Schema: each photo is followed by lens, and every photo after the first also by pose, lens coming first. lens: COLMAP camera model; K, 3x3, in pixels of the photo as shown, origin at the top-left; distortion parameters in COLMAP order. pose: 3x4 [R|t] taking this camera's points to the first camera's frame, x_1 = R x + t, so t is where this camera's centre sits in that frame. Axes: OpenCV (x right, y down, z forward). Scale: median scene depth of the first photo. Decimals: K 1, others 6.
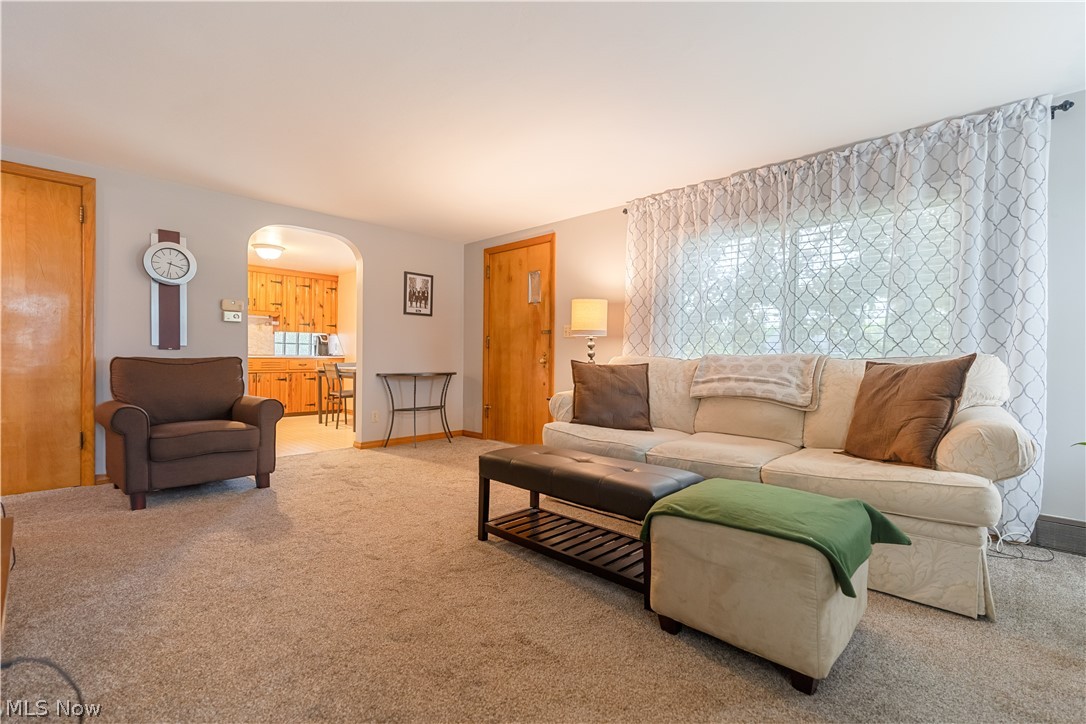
lens RADIAL K [[501.2, 0, 546.9], [0, 501.2, 360.5], [0, 0, 1]] dist [-0.004777, 0.000317]
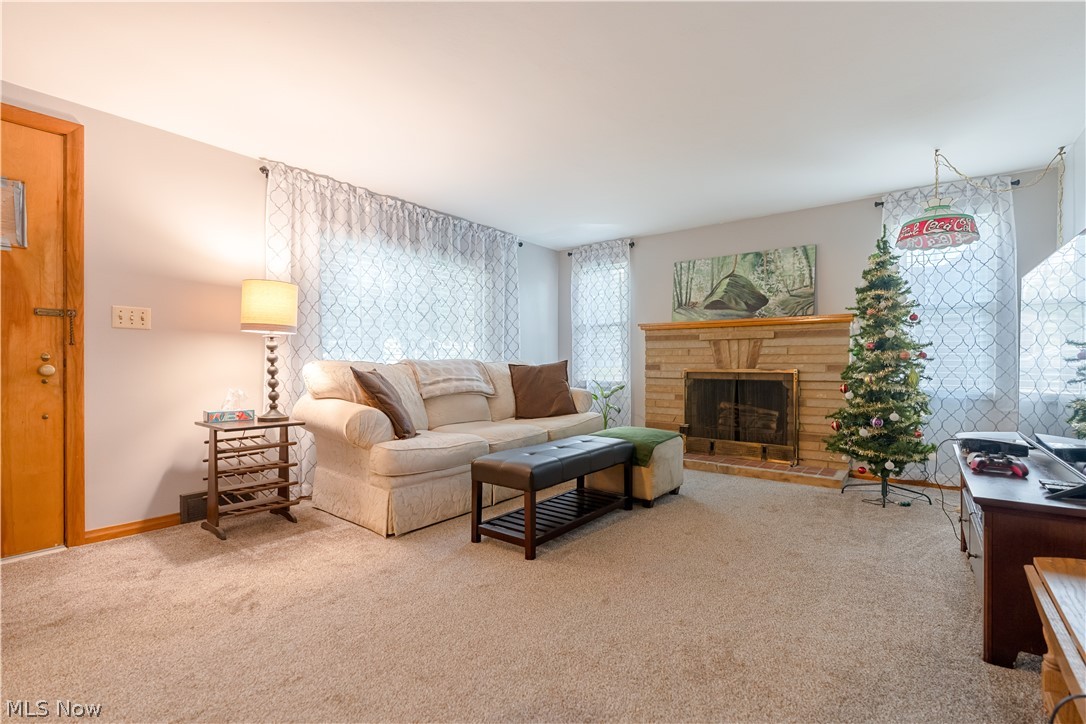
lens RADIAL K [[501.2, 0, 543.7], [0, 501.2, 365.9], [0, 0, 1]] dist [-0.004777, 0.000317]
pose [[-0.119903, -0.015373, 0.992667, -0.629538], [0.004459, 0.999862, 0.016023, -0.010916], [-0.992776, 0.006347, -0.119818, 0.648770]]
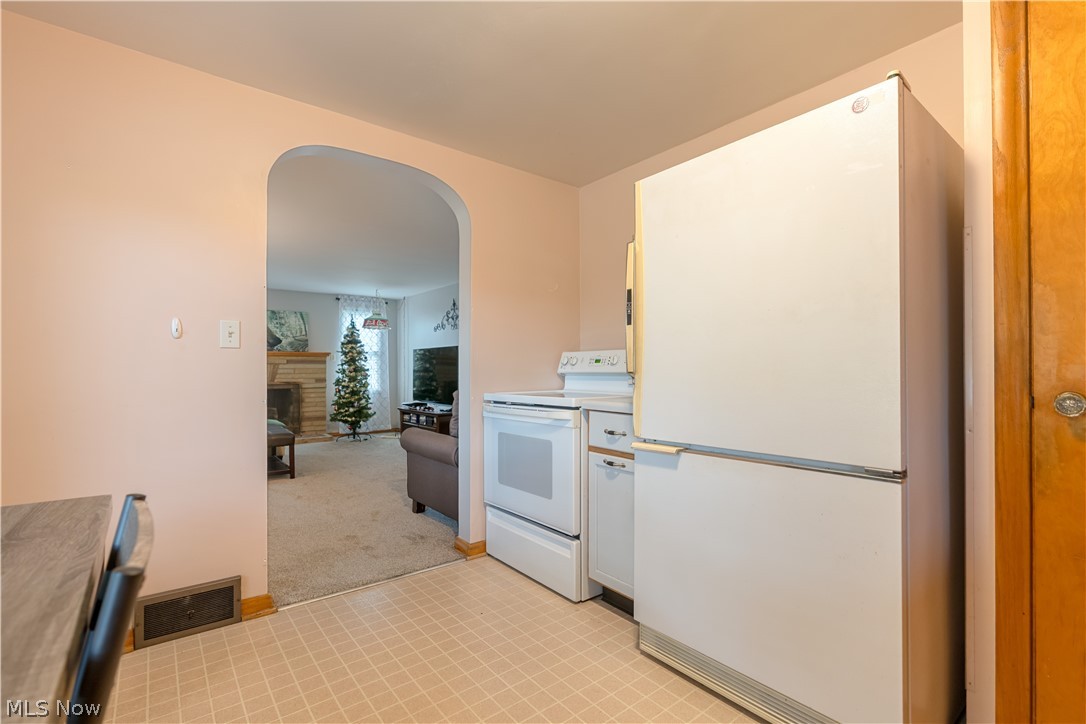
lens RADIAL K [[501.2, 0, 542.7], [0, 501.2, 368.7], [0, 0, 1]] dist [-0.004777, 0.000317]
pose [[-0.990110, -0.004968, 0.140204, -0.716502], [-0.005465, 0.999980, -0.003166, -0.021231], [-0.140185, -0.003901, -0.990118, 1.167896]]
